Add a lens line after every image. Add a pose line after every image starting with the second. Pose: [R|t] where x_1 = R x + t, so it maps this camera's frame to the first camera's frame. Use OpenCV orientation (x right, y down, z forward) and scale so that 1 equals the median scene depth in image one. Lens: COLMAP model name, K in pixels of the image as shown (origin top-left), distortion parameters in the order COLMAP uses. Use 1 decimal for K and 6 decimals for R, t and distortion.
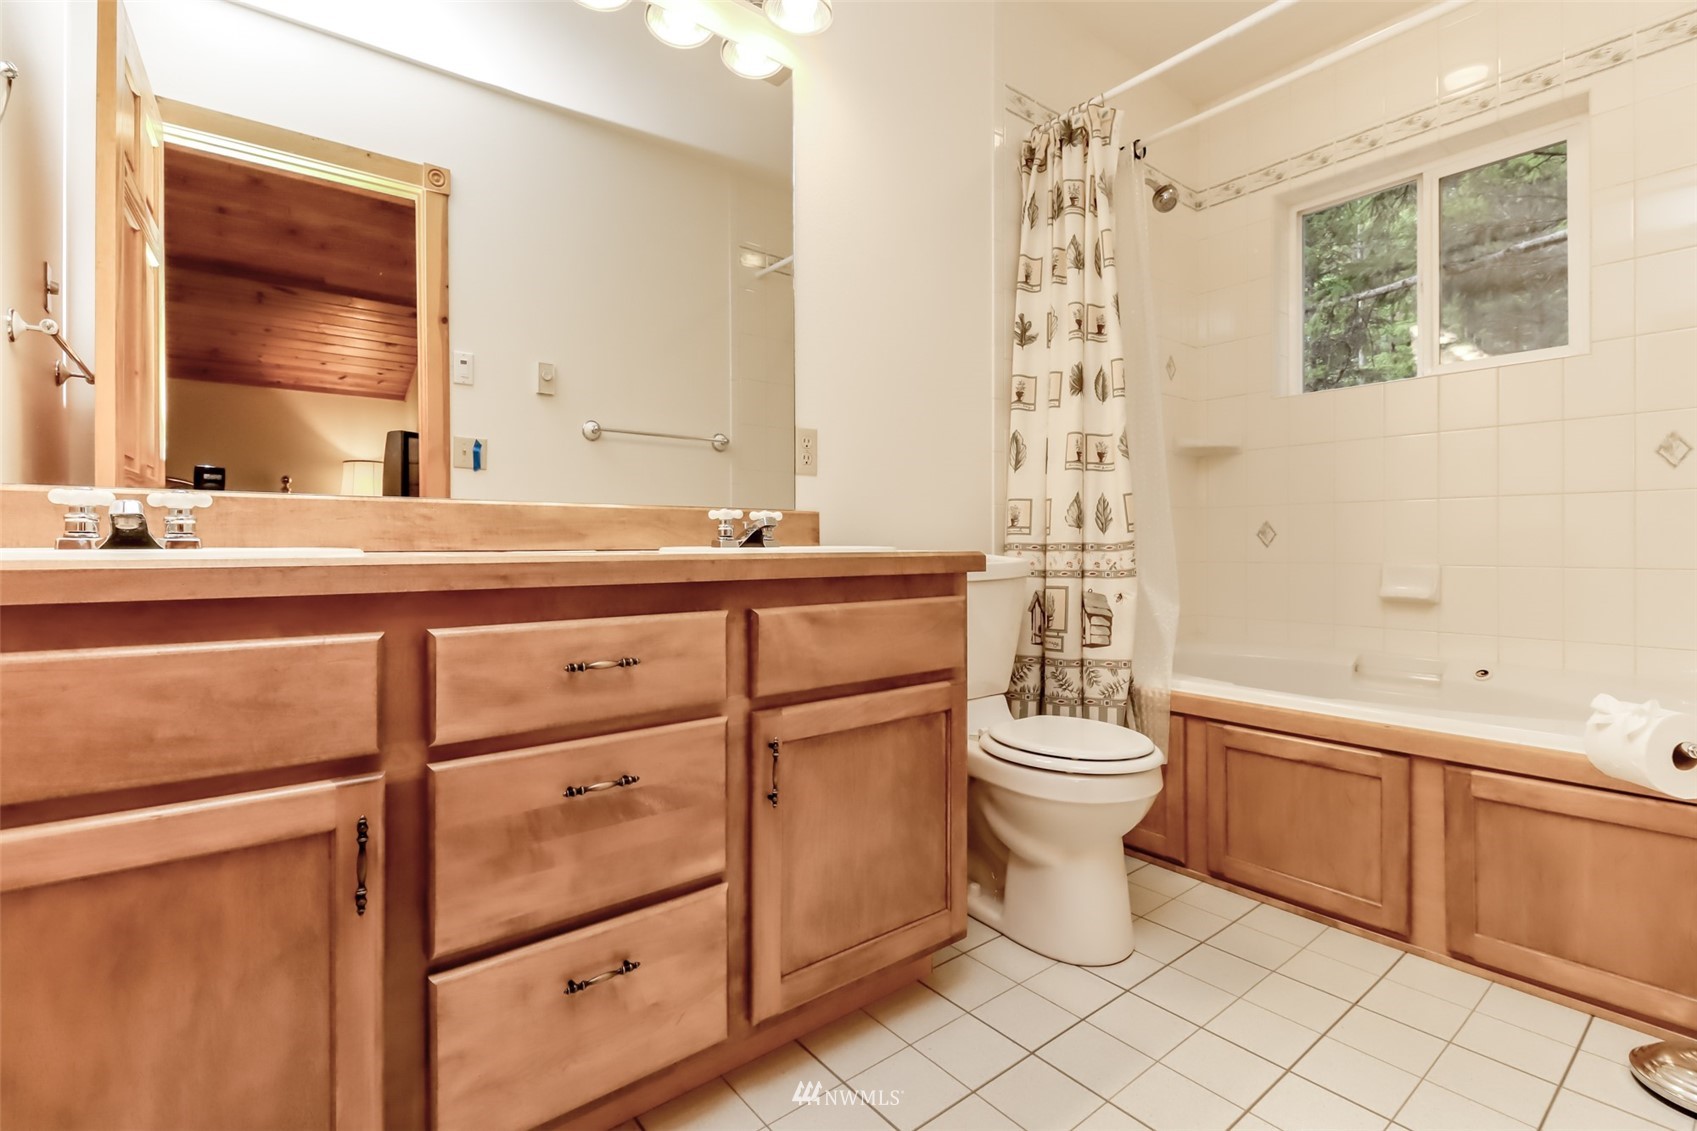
lens RADIAL K [[774.8, 0, 865.7], [0, 774.8, 545.9], [0, 0, 1]] dist [0.022386, -0.013325]
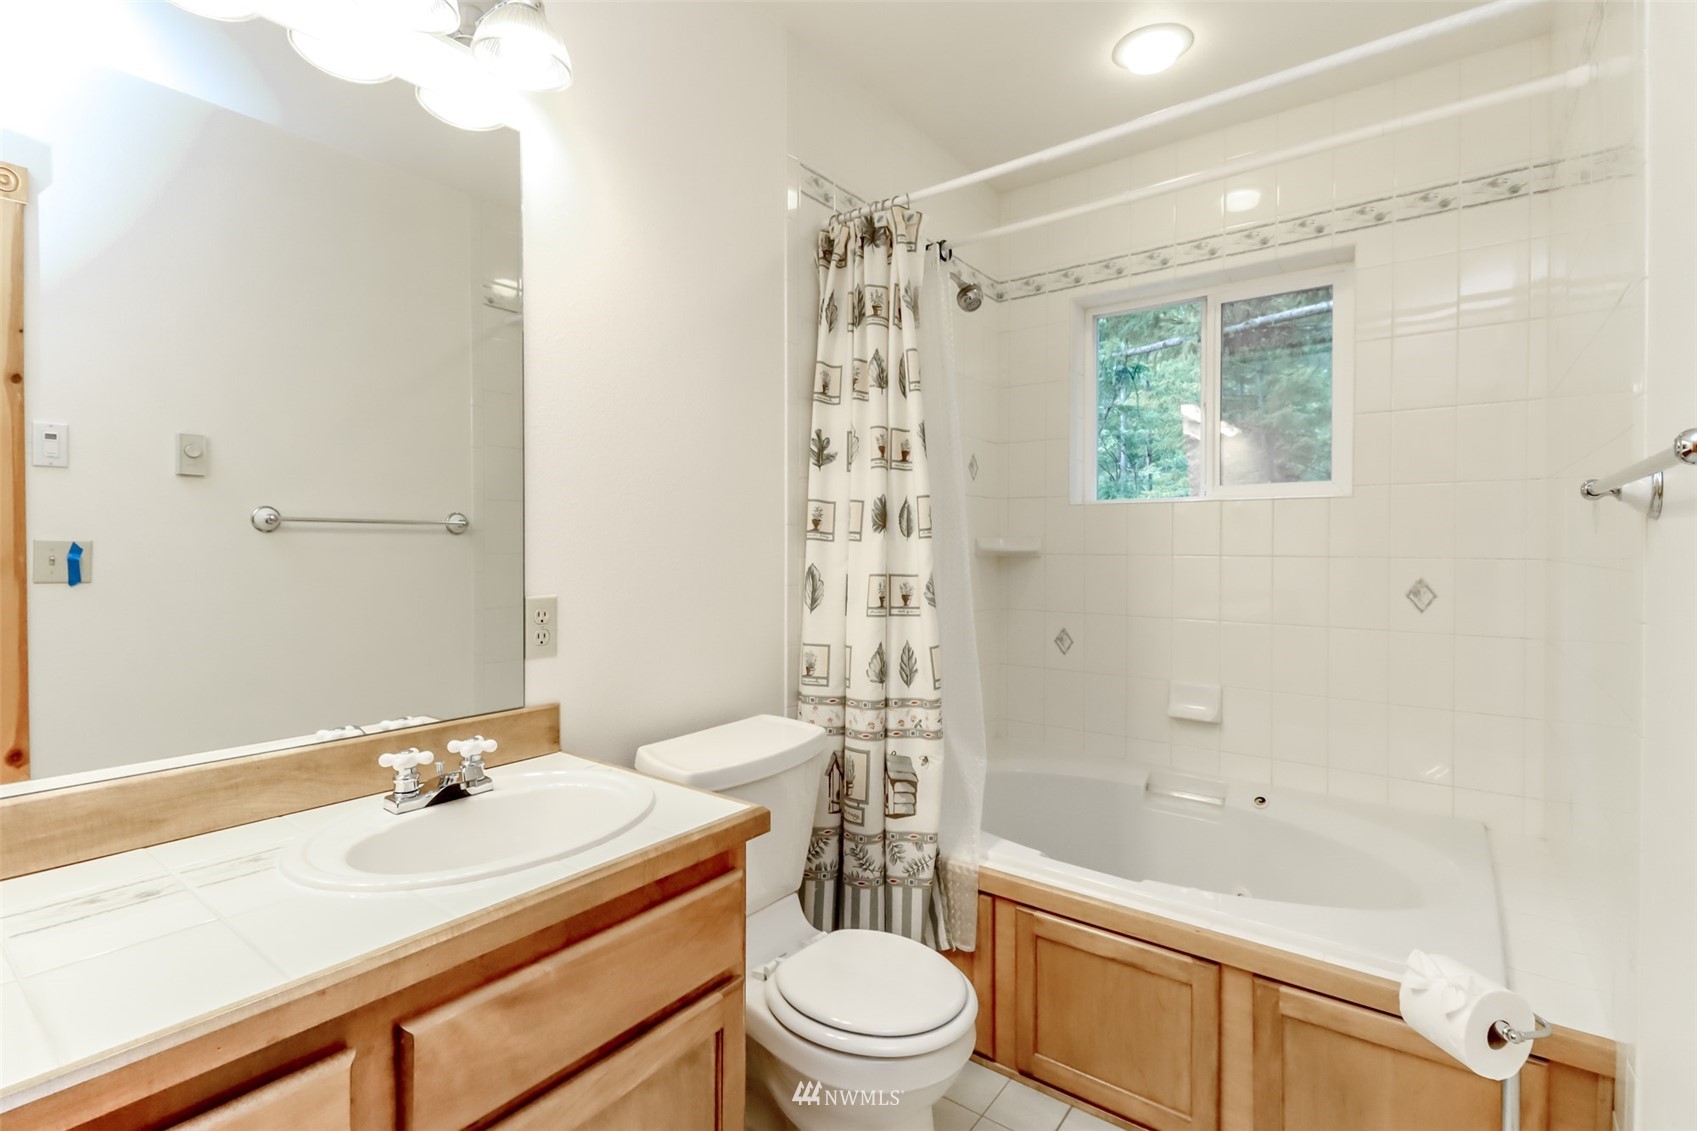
lens RADIAL K [[774.8, 0, 865.7], [0, 774.8, 545.9], [0, 0, 1]] dist [0.022386, -0.013325]
pose [[0.967922, 0.001848, 0.251245, 0.035044], [-0.003213, 0.999982, 0.005022, -0.179584], [-0.251232, -0.005669, 0.967910, 0.150732]]
